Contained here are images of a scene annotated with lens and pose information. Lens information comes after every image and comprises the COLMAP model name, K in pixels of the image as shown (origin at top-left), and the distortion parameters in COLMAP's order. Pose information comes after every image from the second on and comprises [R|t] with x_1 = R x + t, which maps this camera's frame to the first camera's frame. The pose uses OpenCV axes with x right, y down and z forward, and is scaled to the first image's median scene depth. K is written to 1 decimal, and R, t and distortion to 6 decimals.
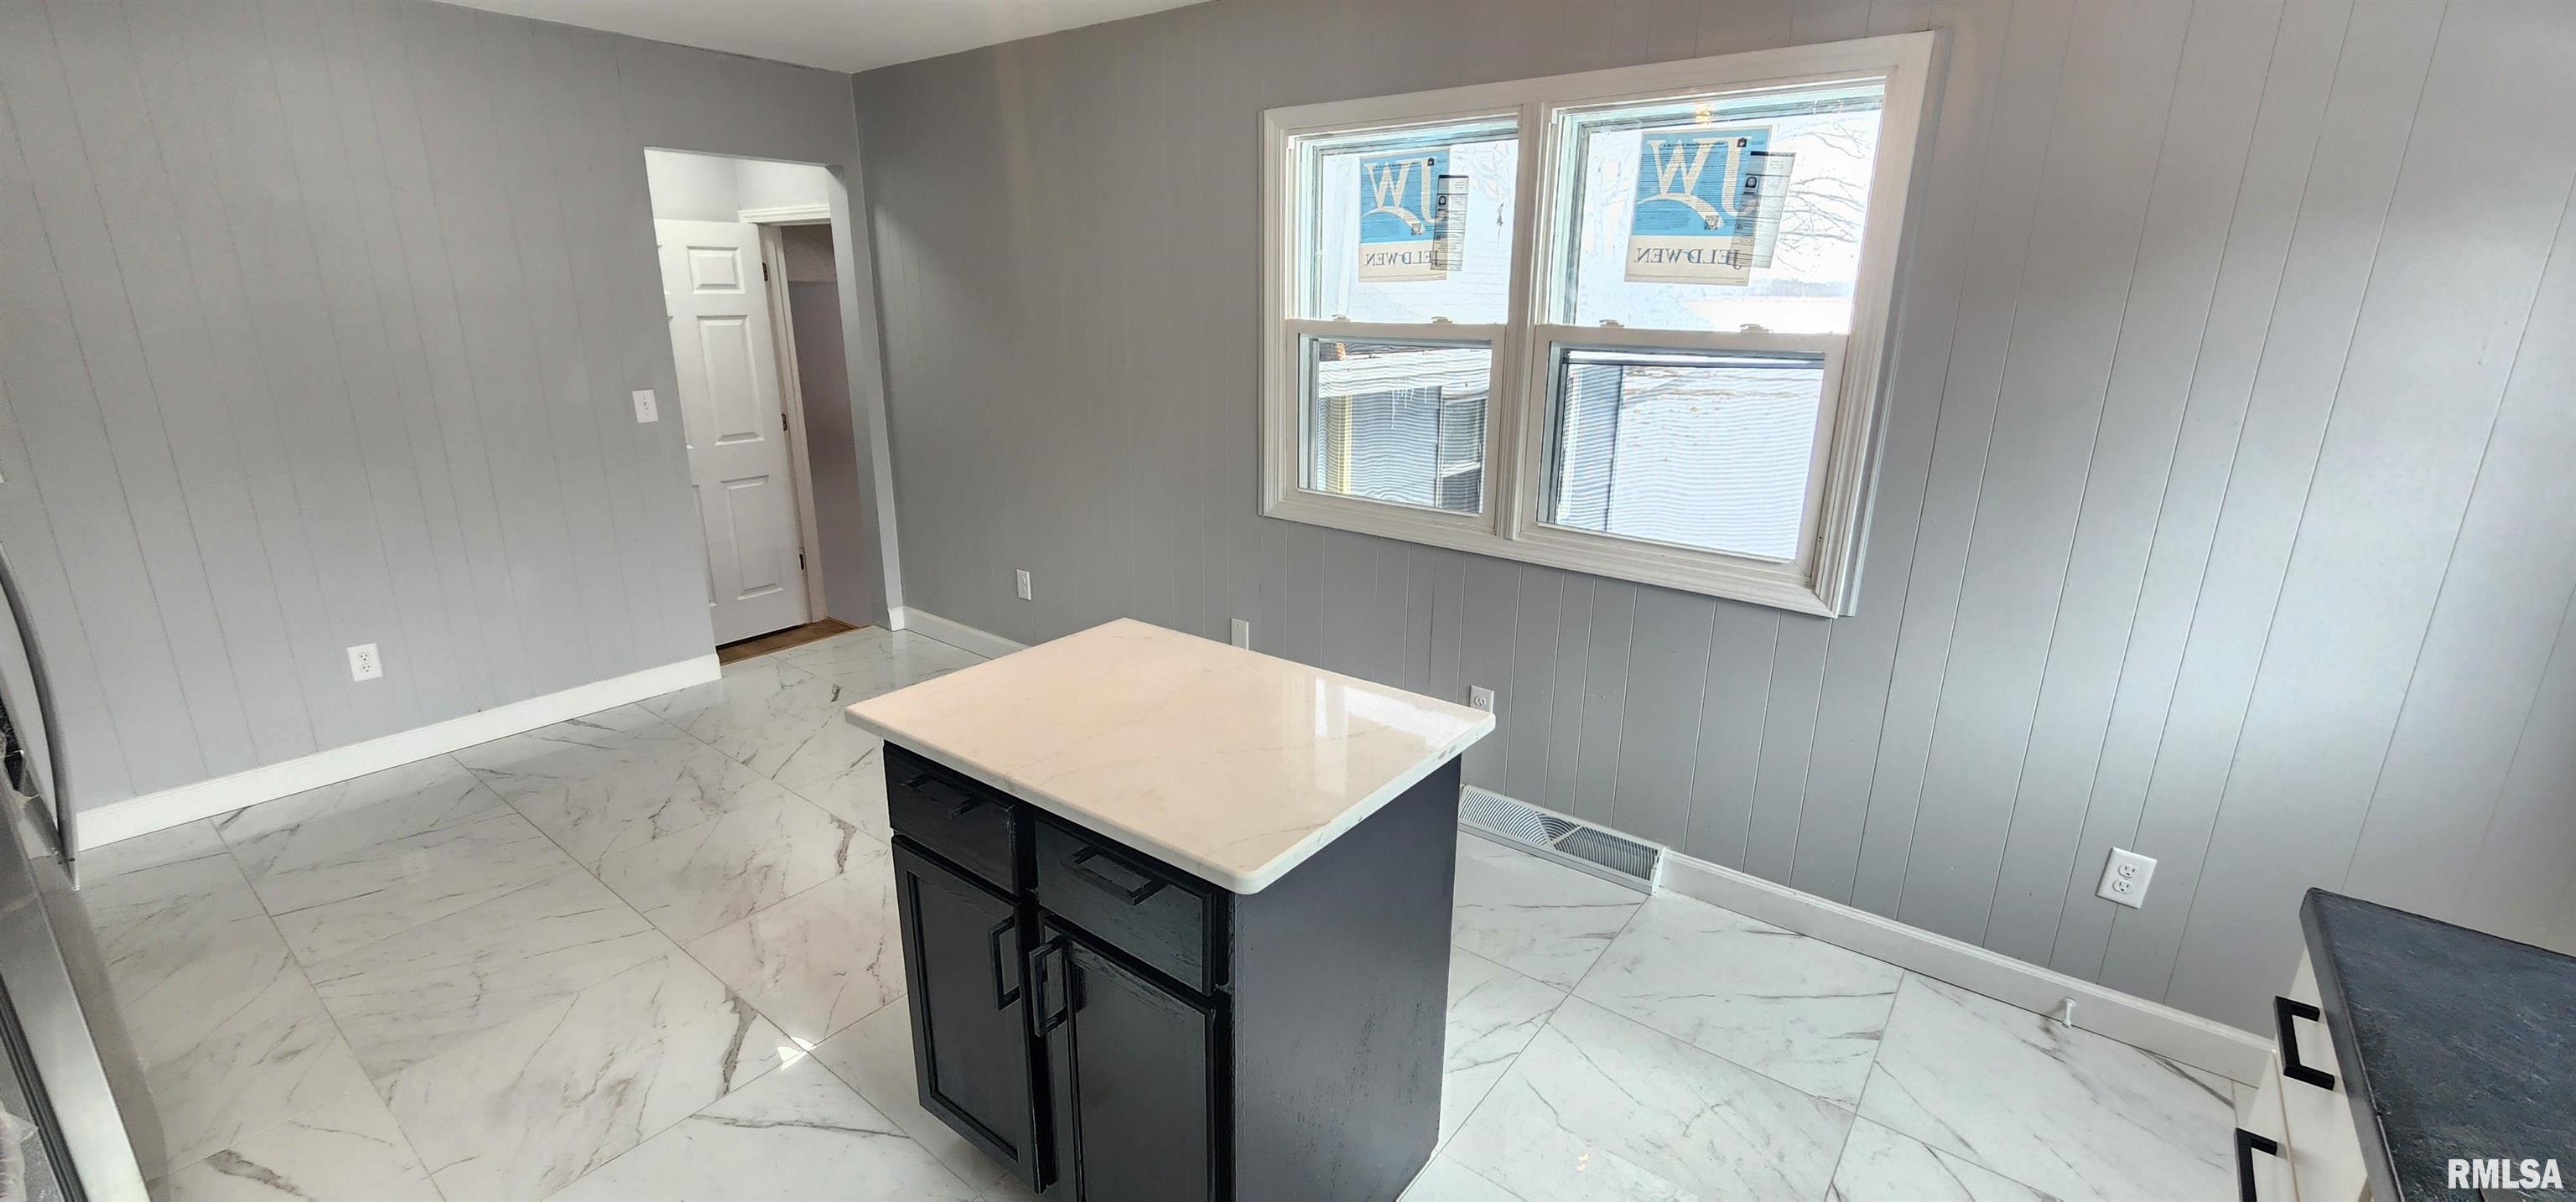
lens RADIAL K [[1058.0, 0, 1291.1], [0, 1058.0, 534.6], [0, 0, 1]] dist [0.000072, -0.000084]
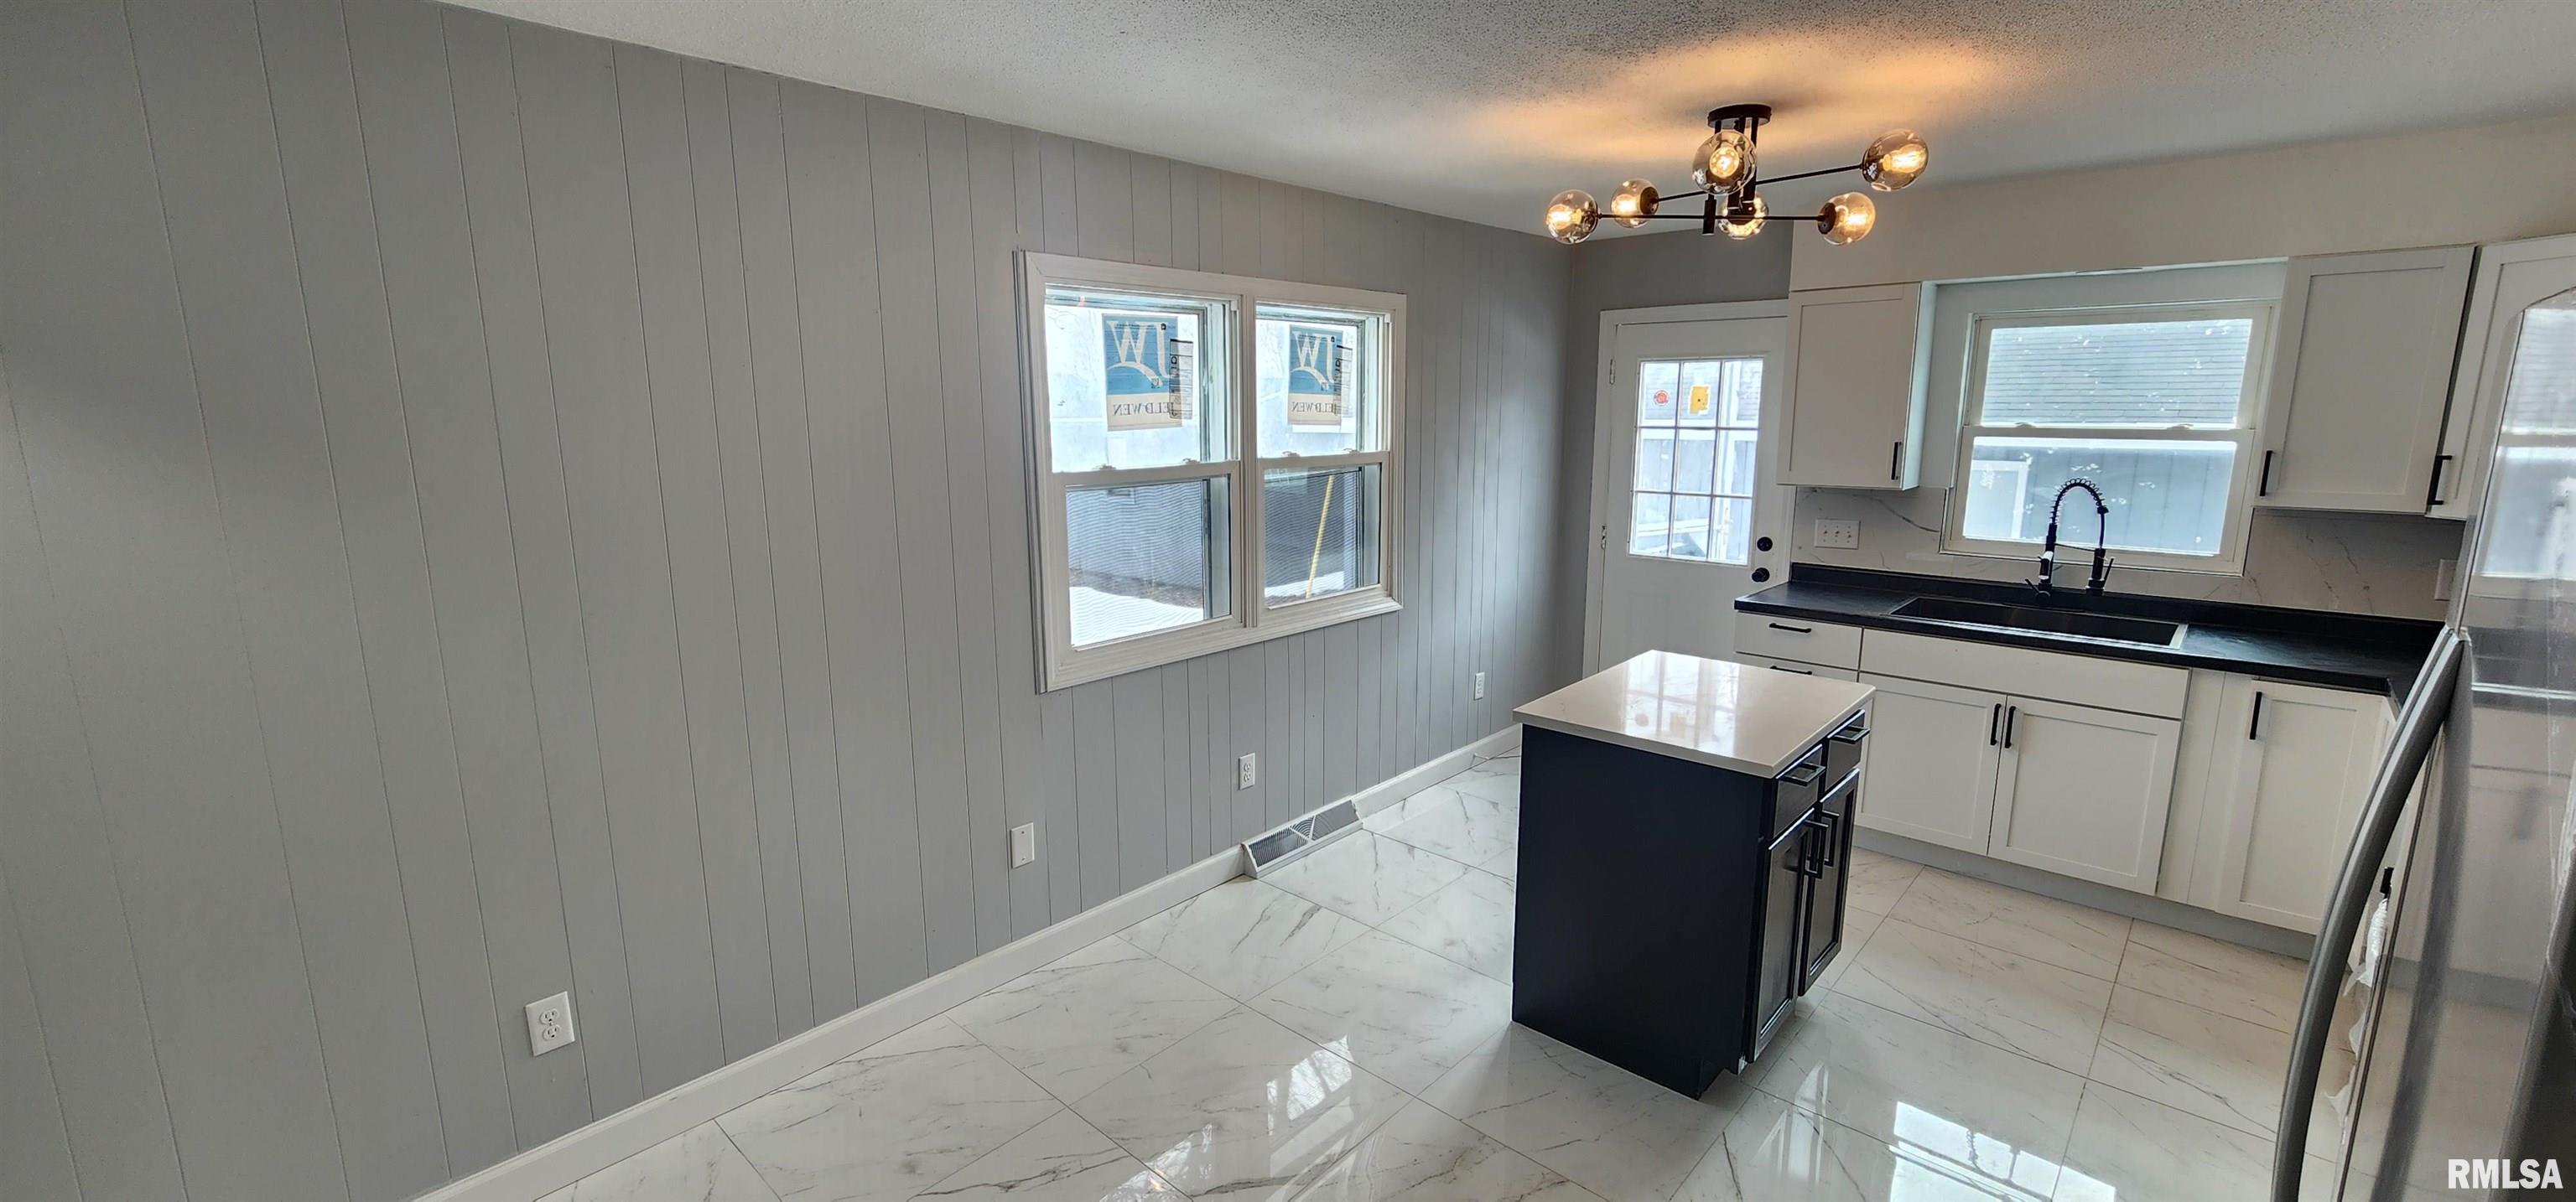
lens RADIAL K [[1058.0, 0, 1307.6], [0, 1058.0, 601.2], [0, 0, 1]] dist [0.000072, -0.000084]
pose [[0.085344, -0.169654, 0.981801, -1.026544], [0.265977, 0.953516, 0.141646, -0.186368], [-0.960194, 0.249048, 0.126501, 0.768957]]
